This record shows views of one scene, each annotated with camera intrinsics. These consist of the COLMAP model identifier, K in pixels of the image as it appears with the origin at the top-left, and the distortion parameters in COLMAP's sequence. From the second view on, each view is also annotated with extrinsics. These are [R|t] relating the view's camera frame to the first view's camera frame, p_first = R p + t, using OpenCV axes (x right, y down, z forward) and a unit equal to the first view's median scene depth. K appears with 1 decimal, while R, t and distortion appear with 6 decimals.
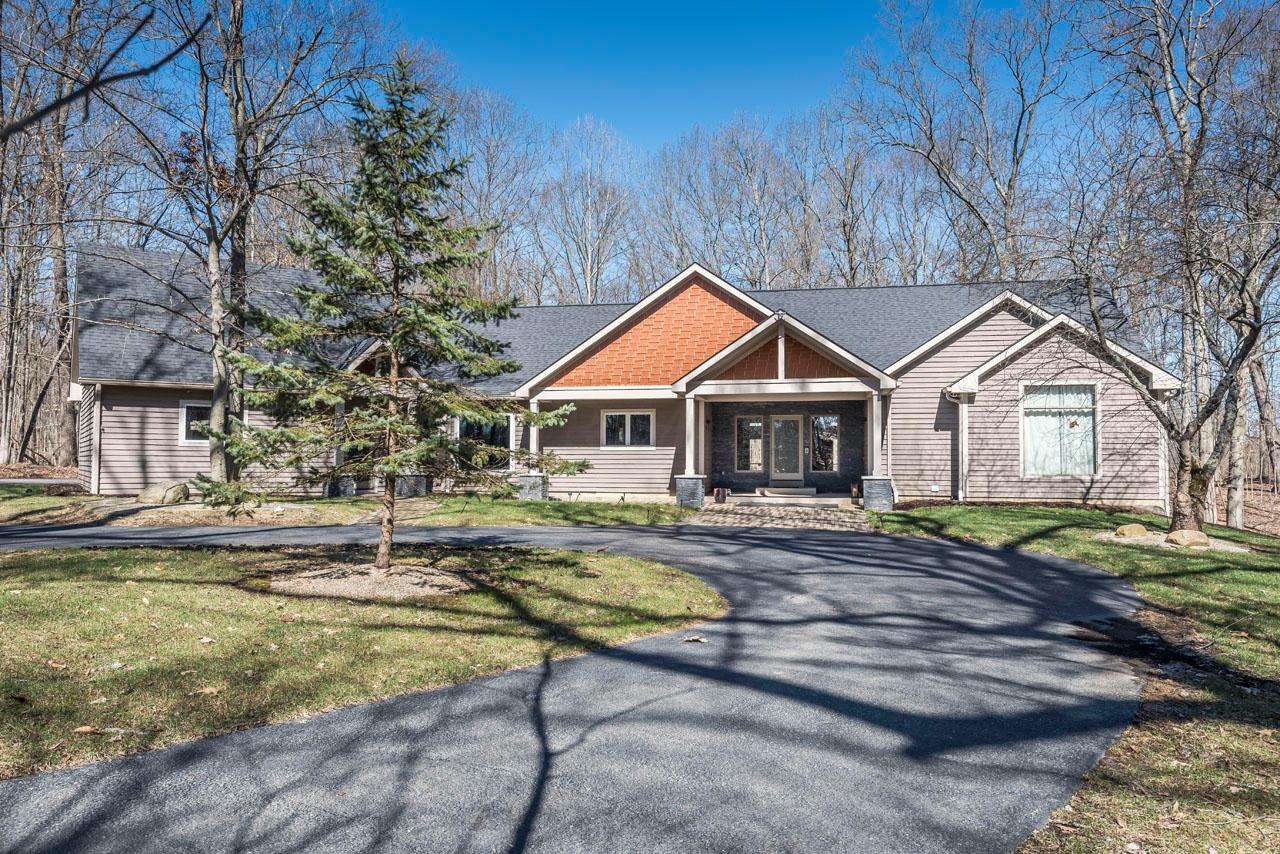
lens RADIAL K [[920.4, 0, 640.0], [0, 920.4, 427.0], [0, 0, 1]] dist [0.006235, 0.000880]
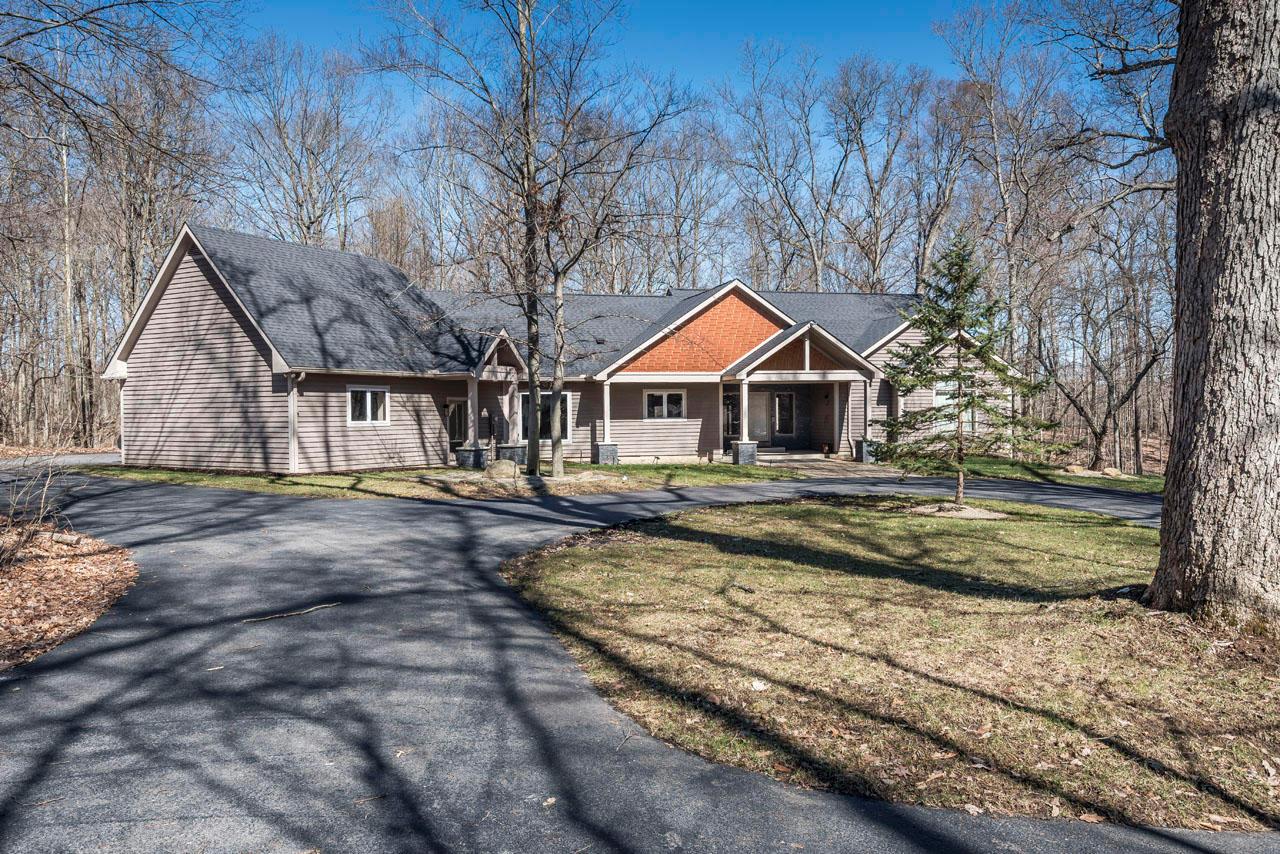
lens RADIAL K [[920.4, 0, 640.0], [0, 920.4, 427.0], [0, 0, 1]] dist [0.006235, 0.000880]
pose [[0.904906, -0.019850, 0.425148, -0.656827], [-0.004045, 0.998466, 0.055228, -0.041918], [-0.425591, -0.051696, 0.903438, -0.145860]]
